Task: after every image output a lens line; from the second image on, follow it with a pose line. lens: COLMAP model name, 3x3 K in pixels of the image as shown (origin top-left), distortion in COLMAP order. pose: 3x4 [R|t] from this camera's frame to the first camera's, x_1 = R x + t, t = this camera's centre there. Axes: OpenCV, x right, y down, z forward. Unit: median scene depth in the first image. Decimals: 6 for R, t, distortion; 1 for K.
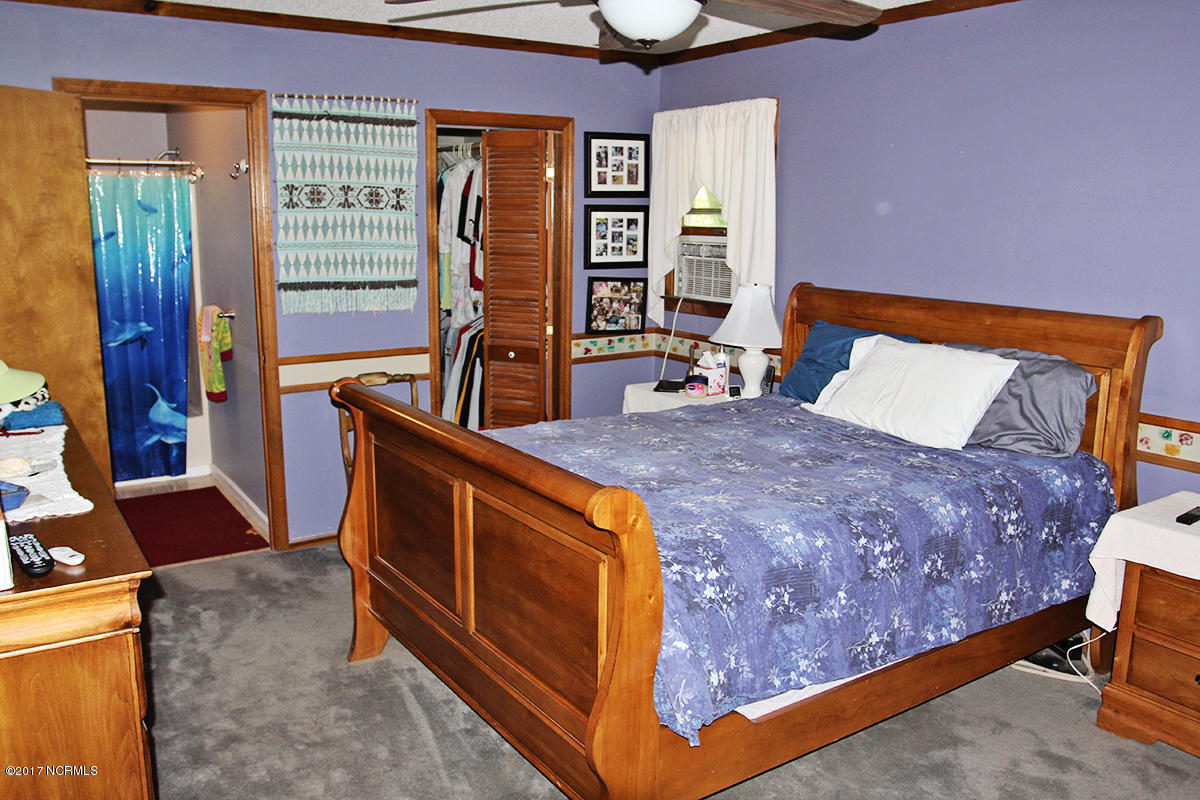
lens RADIAL K [[958.5, 0, 597.8], [0, 958.5, 401.3], [0, 0, 1]] dist [-0.092687, 0.051138]
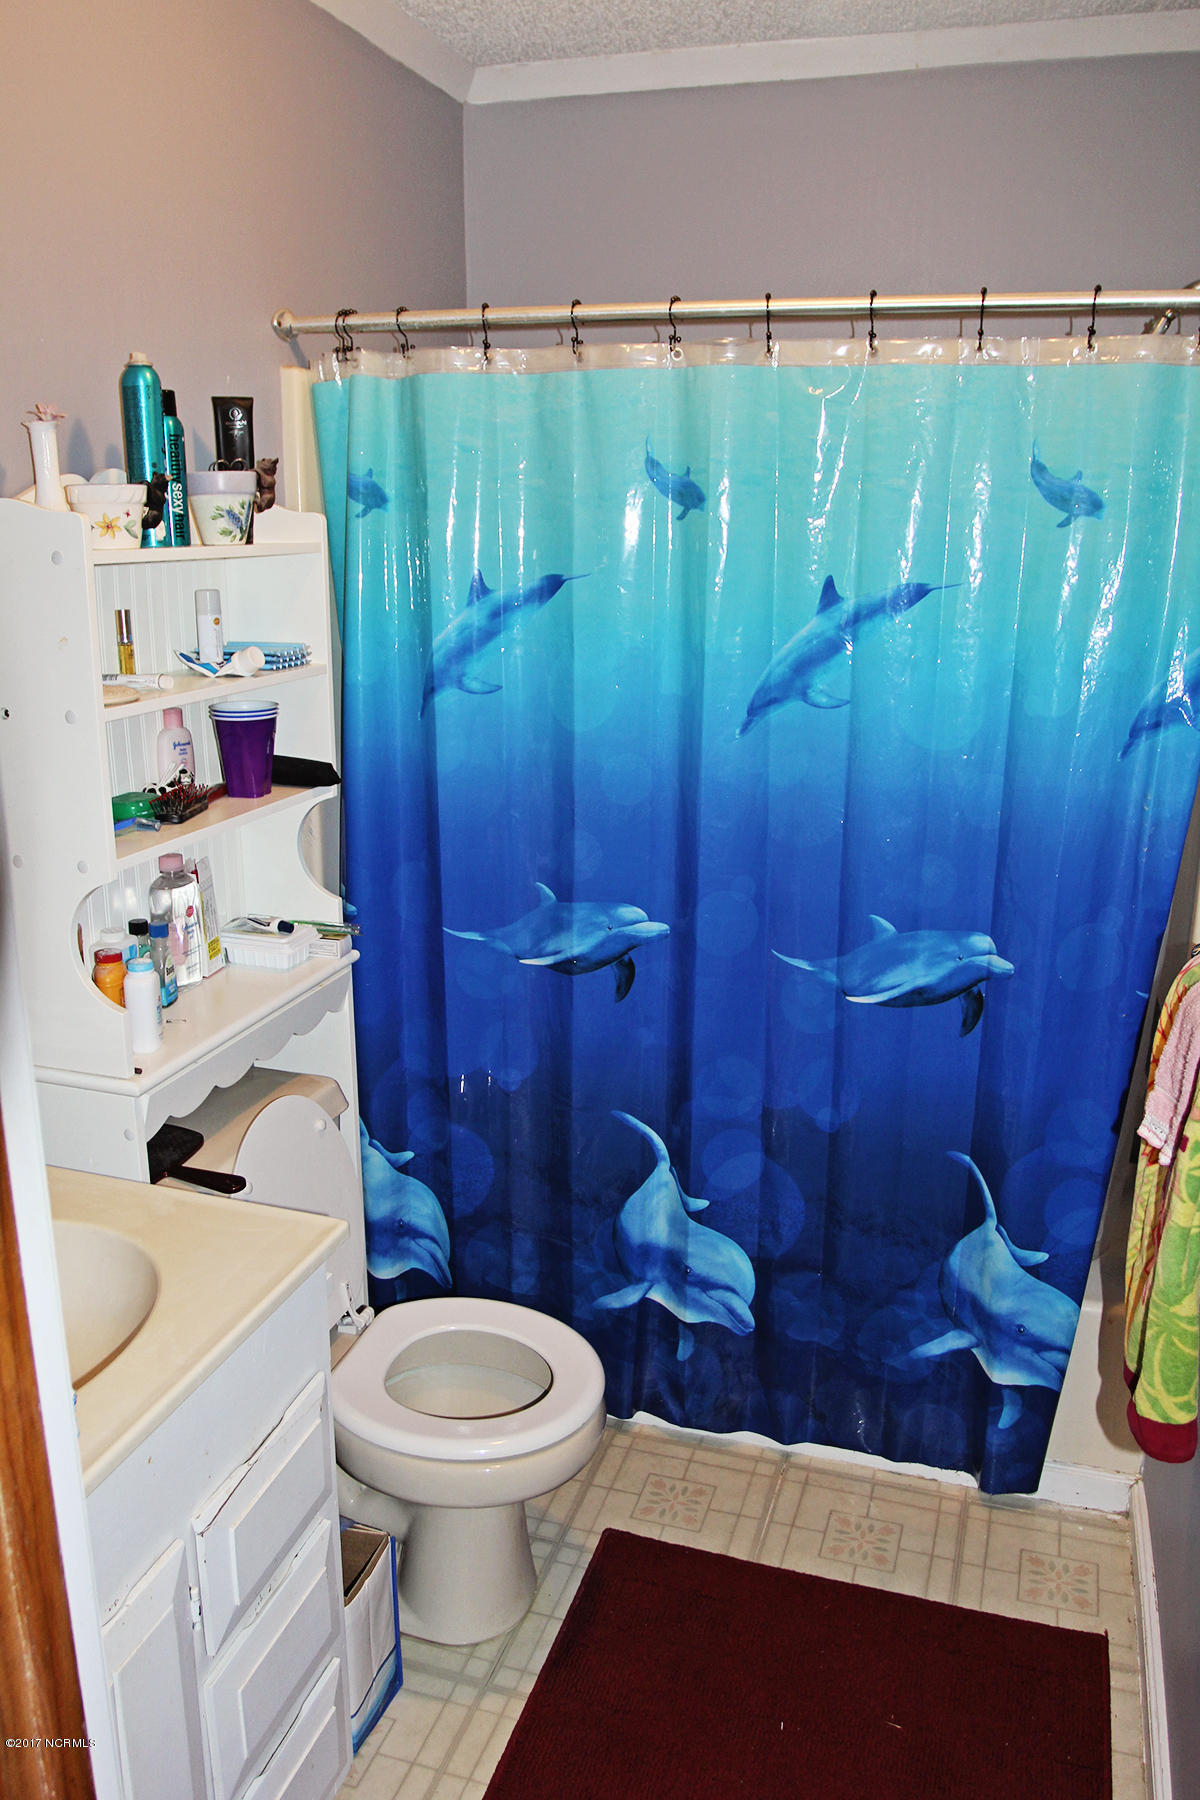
lens RADIAL K [[1437.7, 0, 602.4], [0, 1437.7, 893.8], [0, 0, 1]] dist [-0.092687, 0.051138]
pose [[0.624093, 0.197724, -0.755919, -0.248780], [-0.155846, 0.979513, 0.127542, -0.127645], [0.765650, 0.038209, 0.642121, 0.654289]]
